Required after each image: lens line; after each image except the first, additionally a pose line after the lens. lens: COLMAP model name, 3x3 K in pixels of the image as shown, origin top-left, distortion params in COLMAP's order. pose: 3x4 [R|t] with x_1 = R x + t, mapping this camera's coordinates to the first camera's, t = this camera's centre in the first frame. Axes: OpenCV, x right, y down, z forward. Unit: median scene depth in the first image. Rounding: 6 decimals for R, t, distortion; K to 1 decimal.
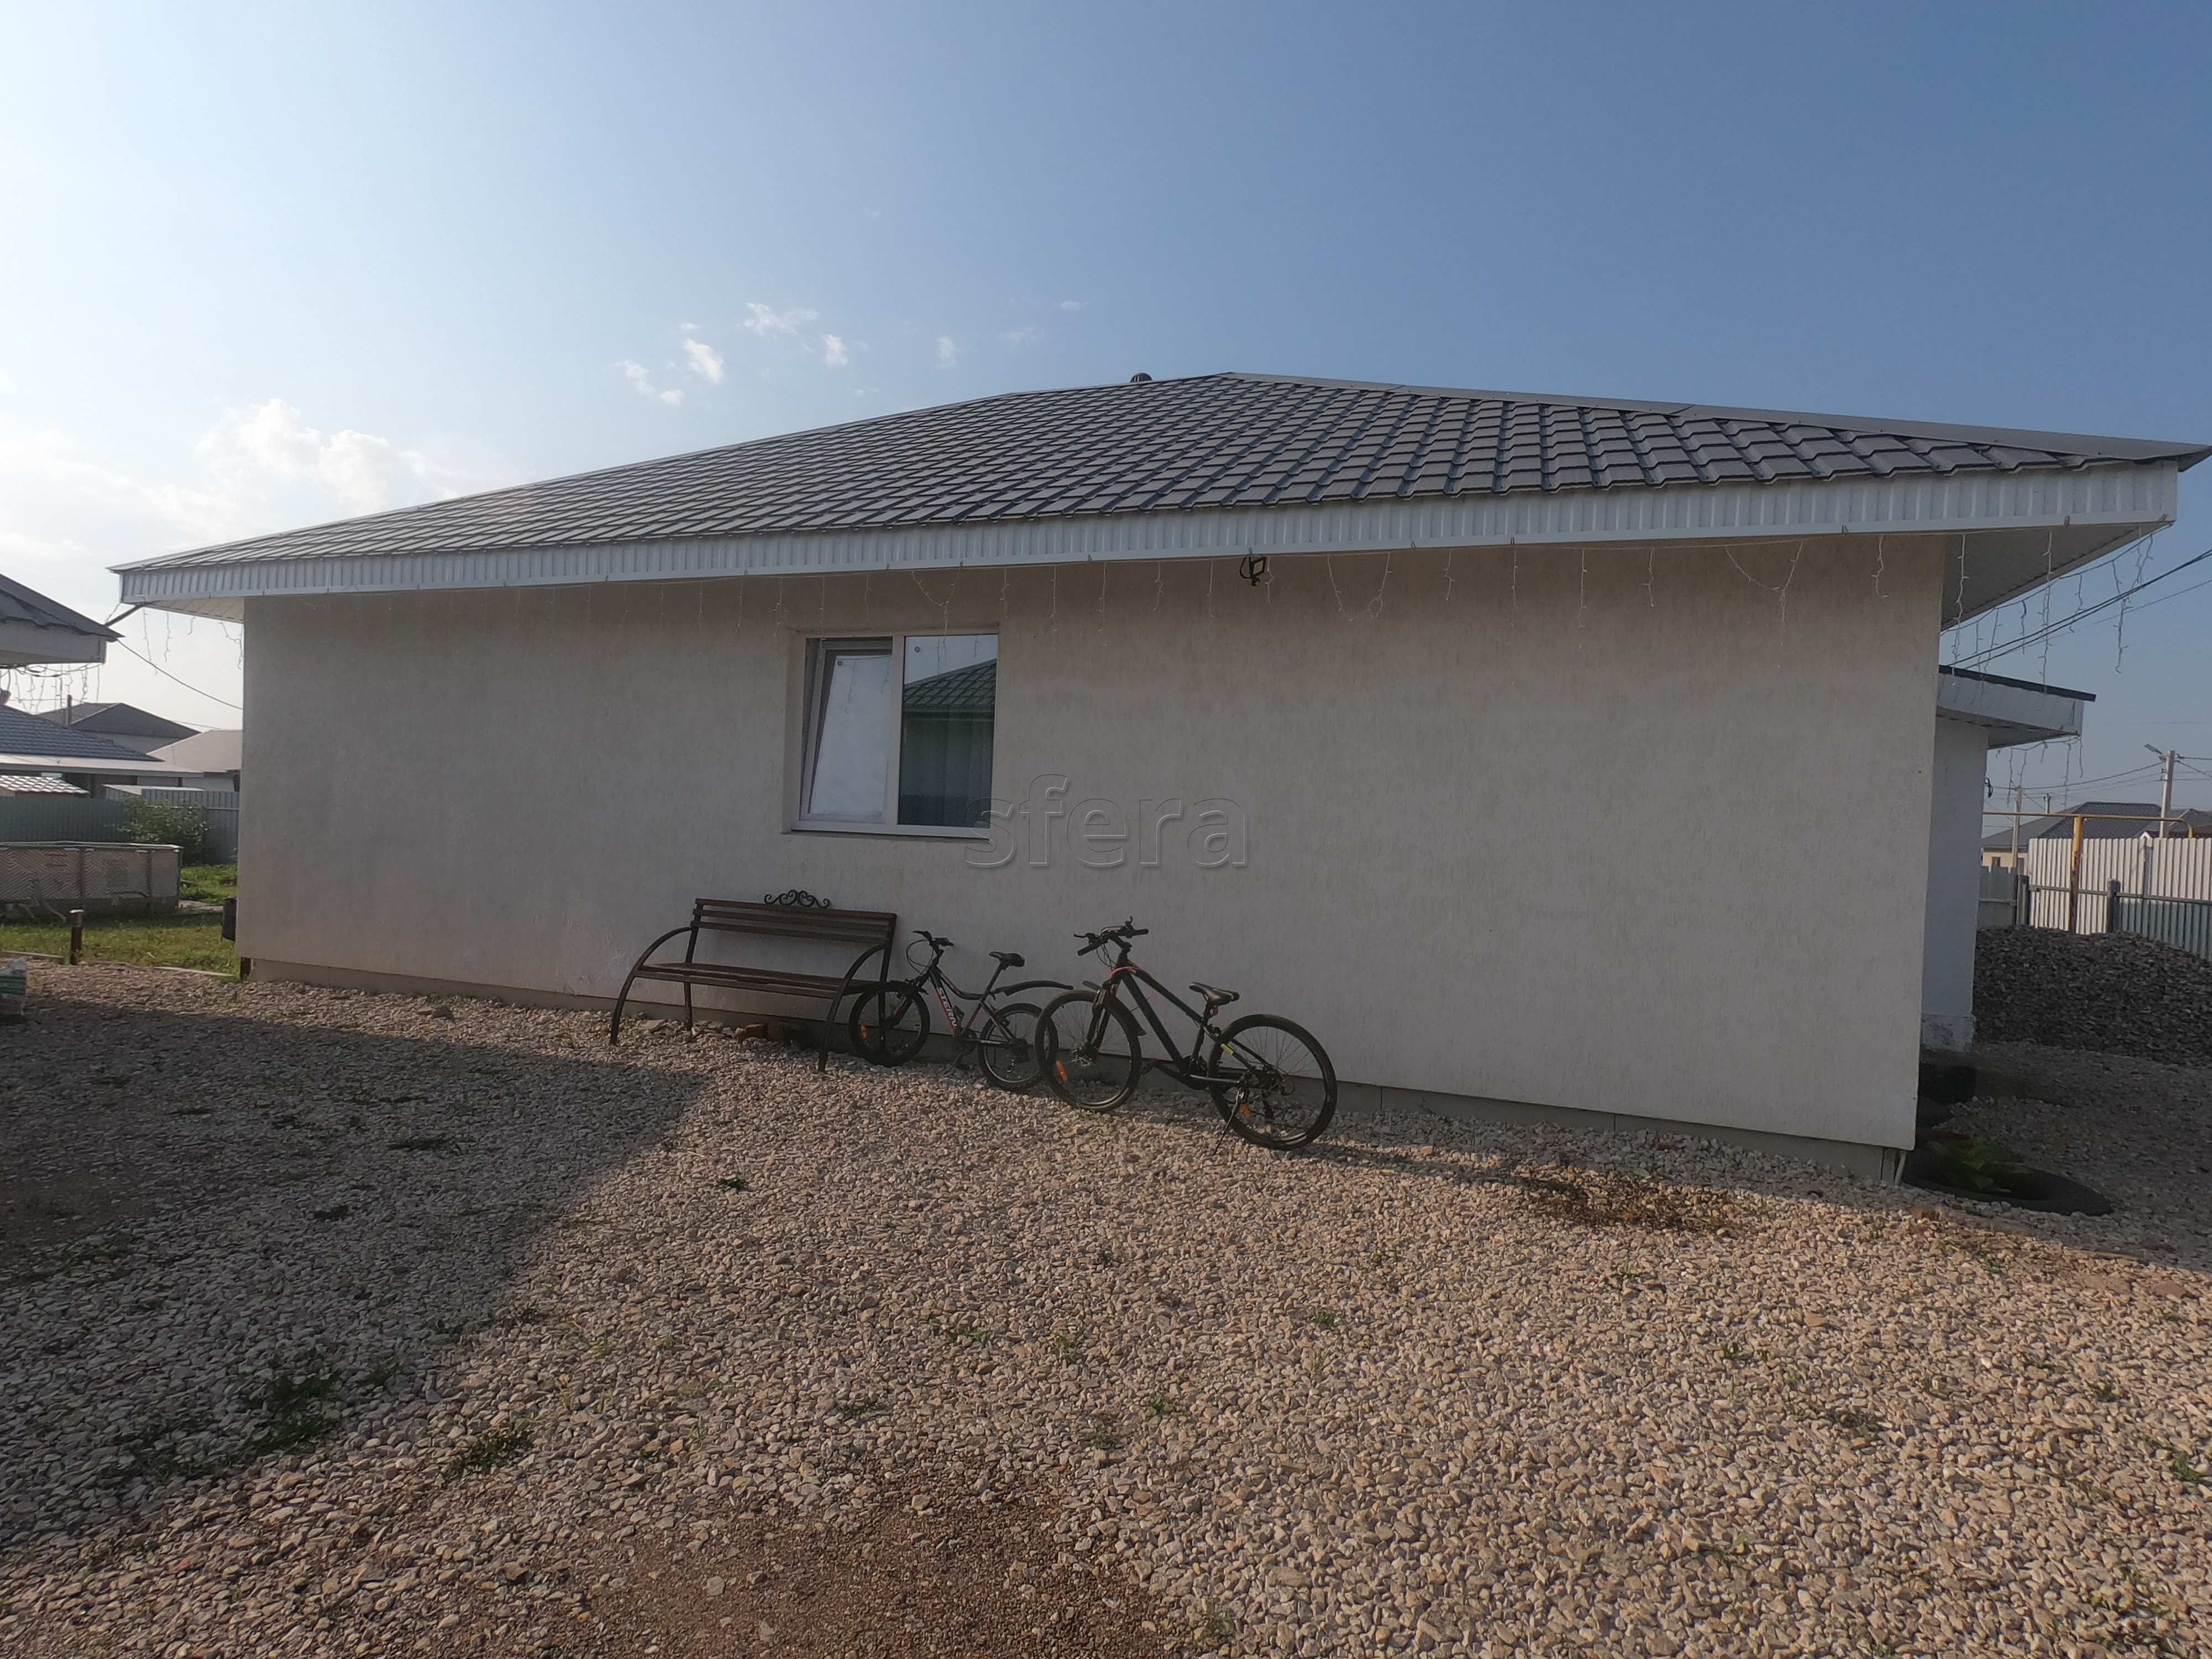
lens RADIAL K [[1114.1, 0, 1102.3], [0, 1114.1, 828.4], [0, 0, 1]] dist [0.005352, -0.000415]
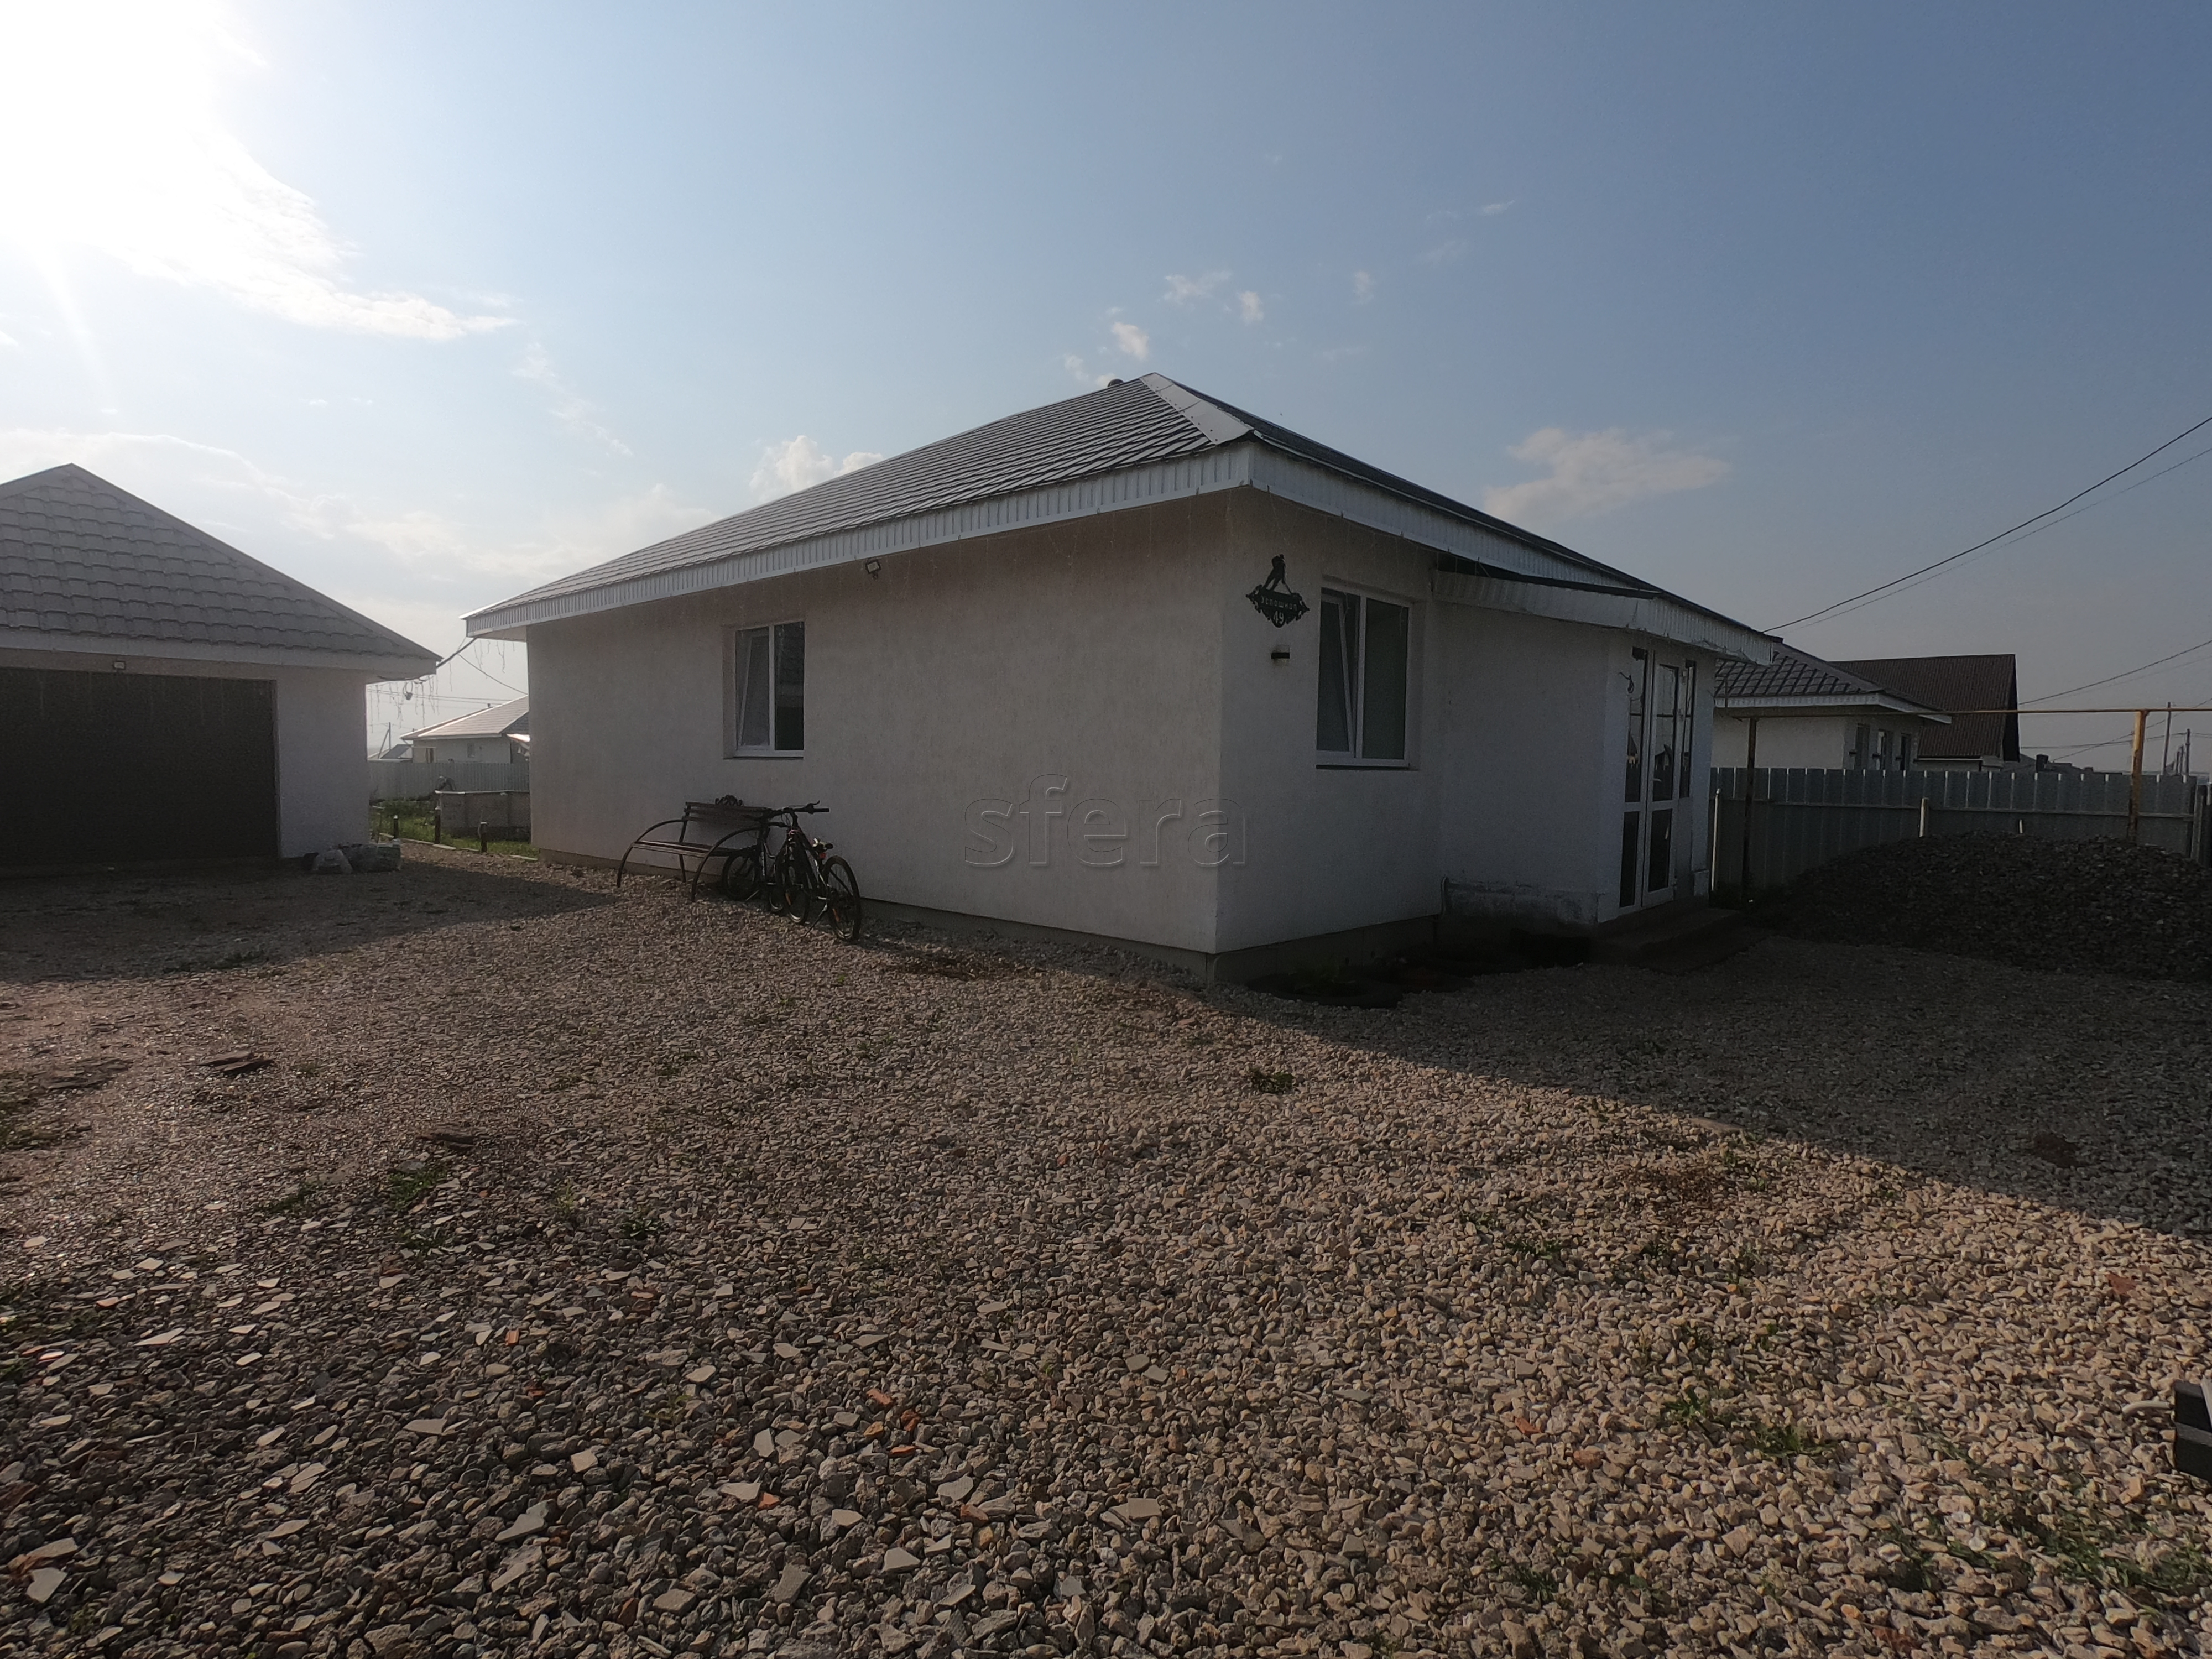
lens RADIAL K [[1142.3, 0, 1106.0], [0, 1142.3, 829.5], [0, 0, 1]] dist [0.009474, 0.000207]
pose [[0.915518, -0.004530, -0.402251, 0.834238], [0.020495, 0.999163, 0.035392, 0.056627], [0.401754, -0.040646, 0.914845, -0.249610]]
